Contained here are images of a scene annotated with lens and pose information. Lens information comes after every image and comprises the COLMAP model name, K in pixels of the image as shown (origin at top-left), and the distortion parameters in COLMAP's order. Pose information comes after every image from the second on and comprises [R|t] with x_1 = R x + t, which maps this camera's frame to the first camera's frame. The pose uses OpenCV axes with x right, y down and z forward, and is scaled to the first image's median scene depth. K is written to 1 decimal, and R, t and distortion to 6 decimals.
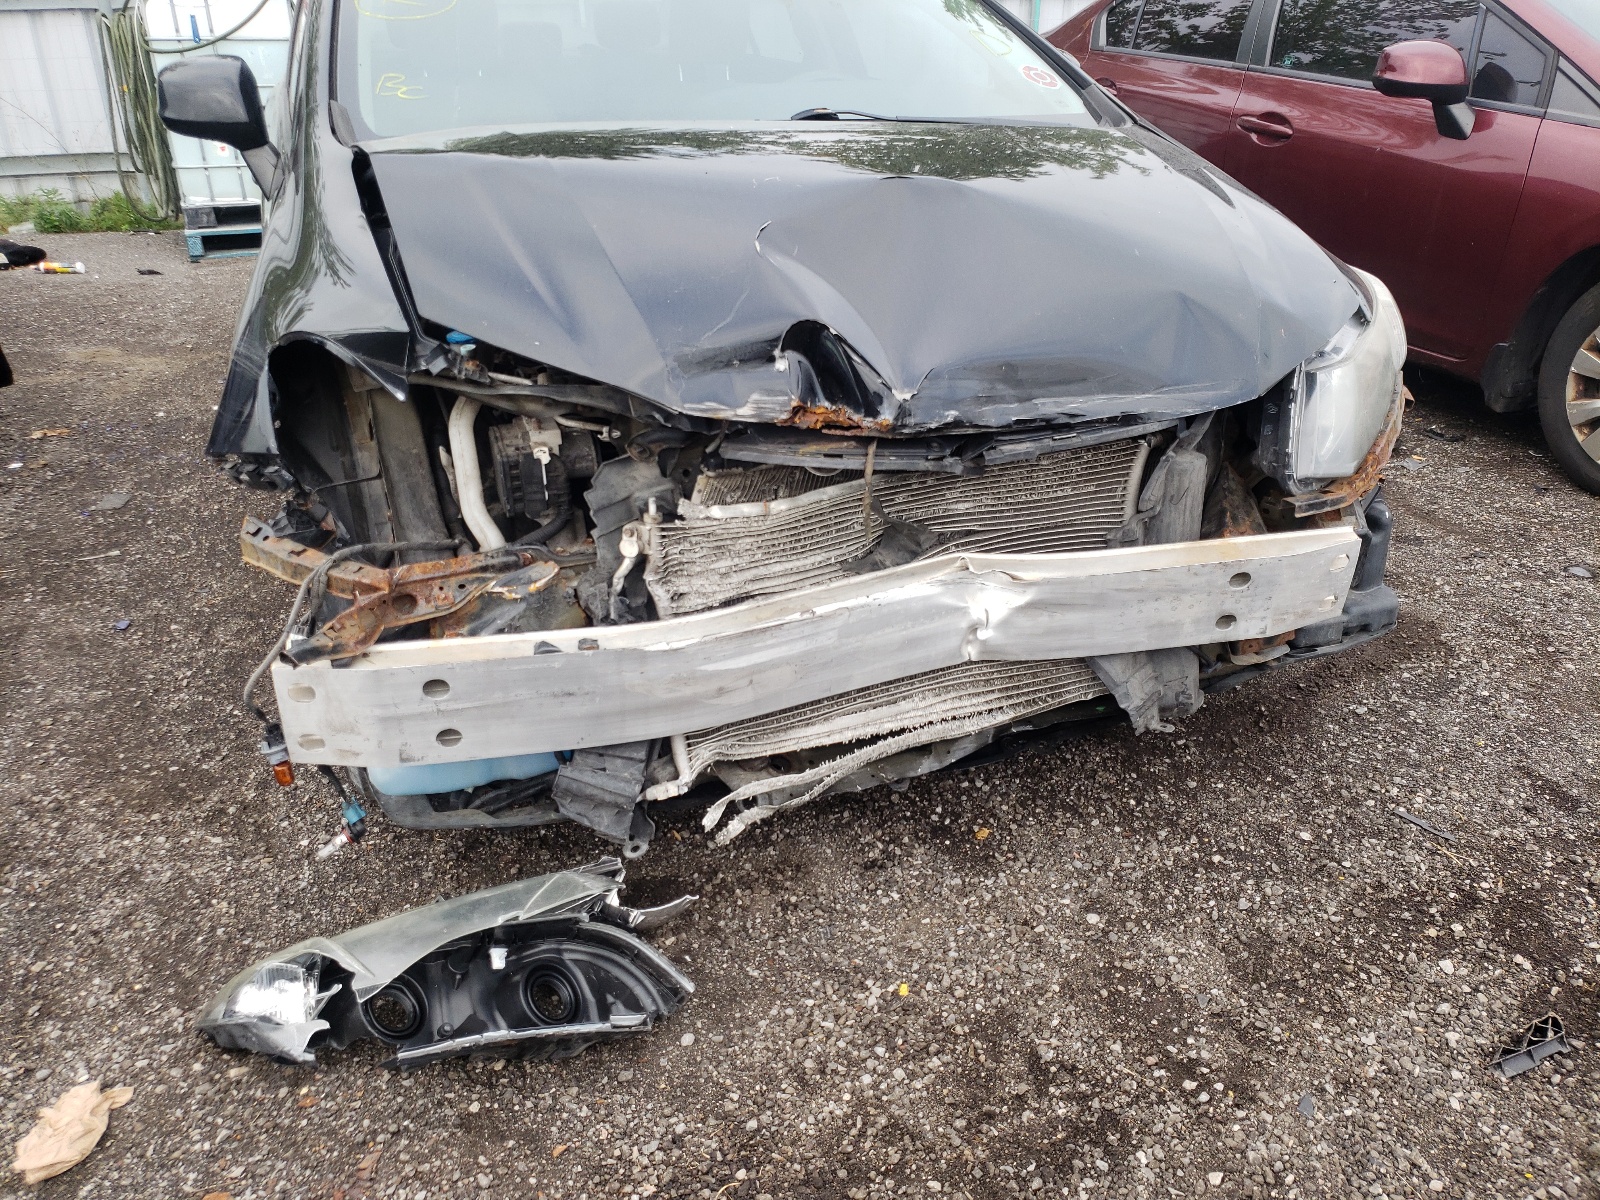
lens RADIAL K [[1244.9, 0, 860.1], [0, 1244.9, 600.4], [0, 0, 1]] dist [-0.003707, 0.038795]
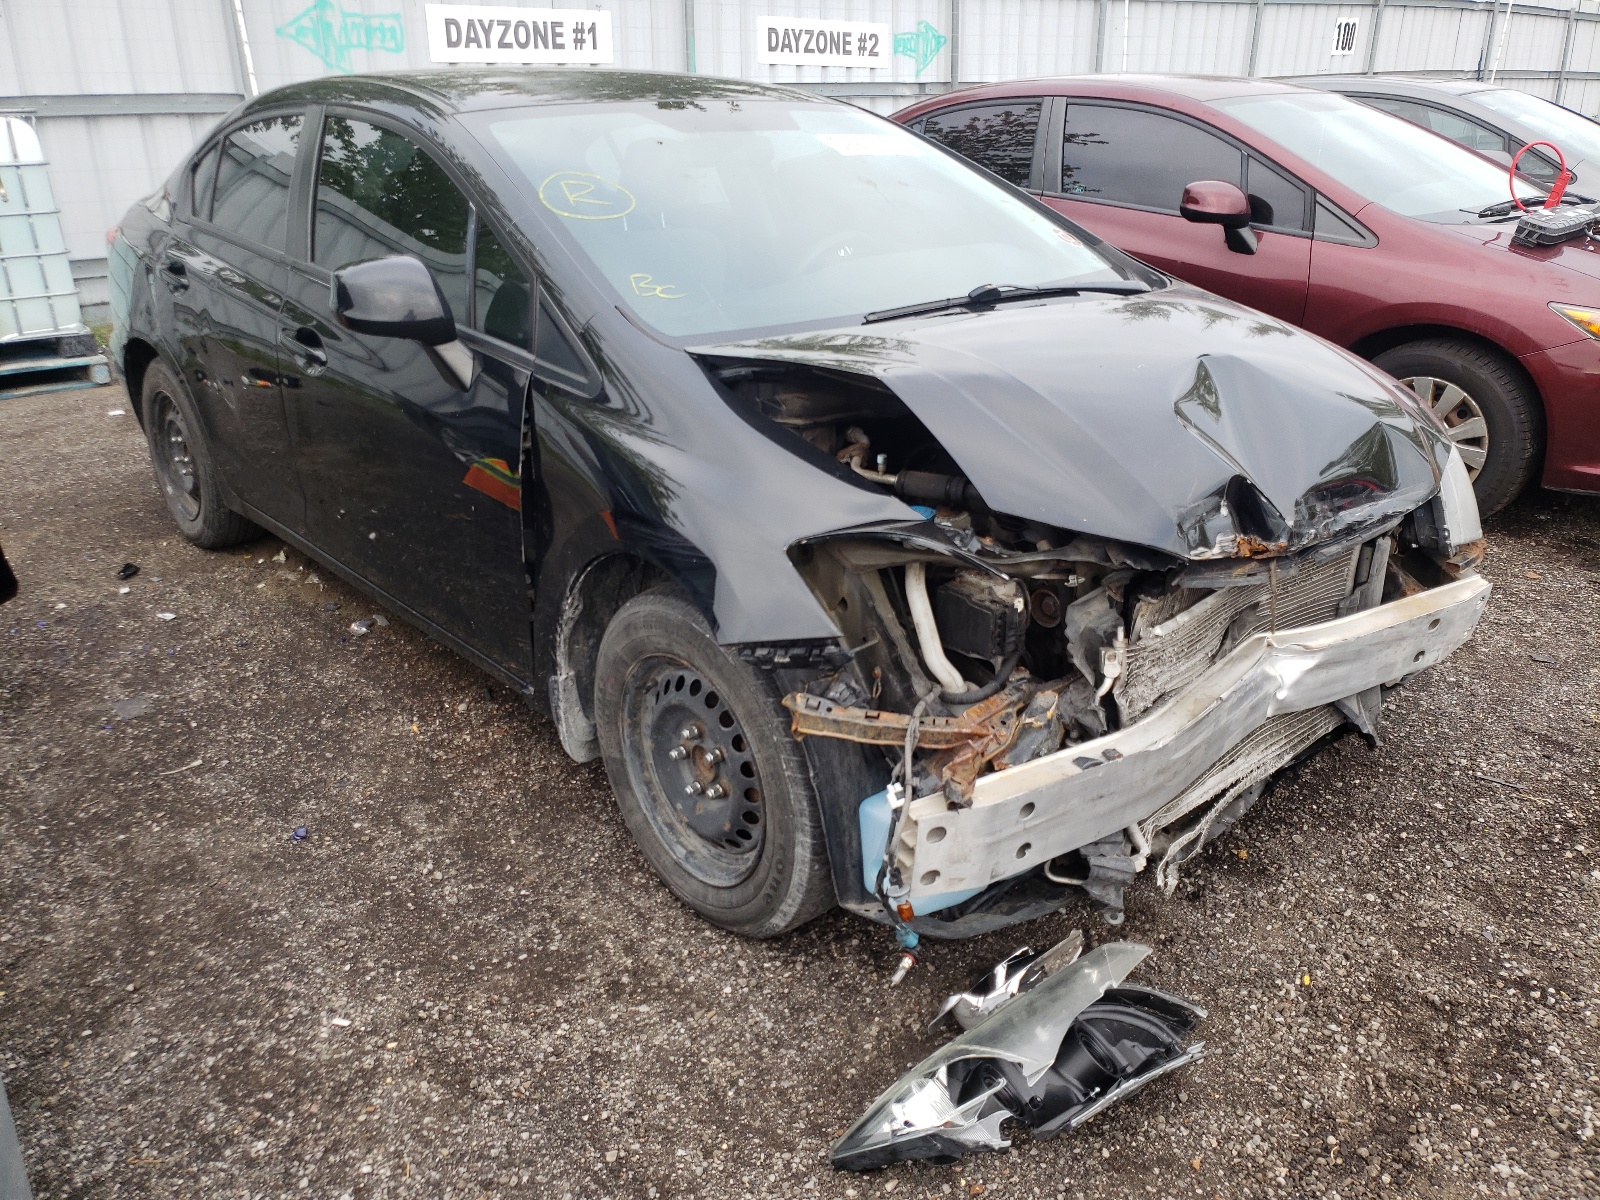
lens RADIAL K [[1244.9, 0, 860.1], [0, 1244.9, 600.4], [0, 0, 1]] dist [-0.003707, 0.038795]
pose [[0.930762, -0.133776, 0.340275, -0.790588], [0.149980, 0.988452, -0.021644, -0.114979], [-0.333450, 0.071180, 0.940077, -0.073994]]
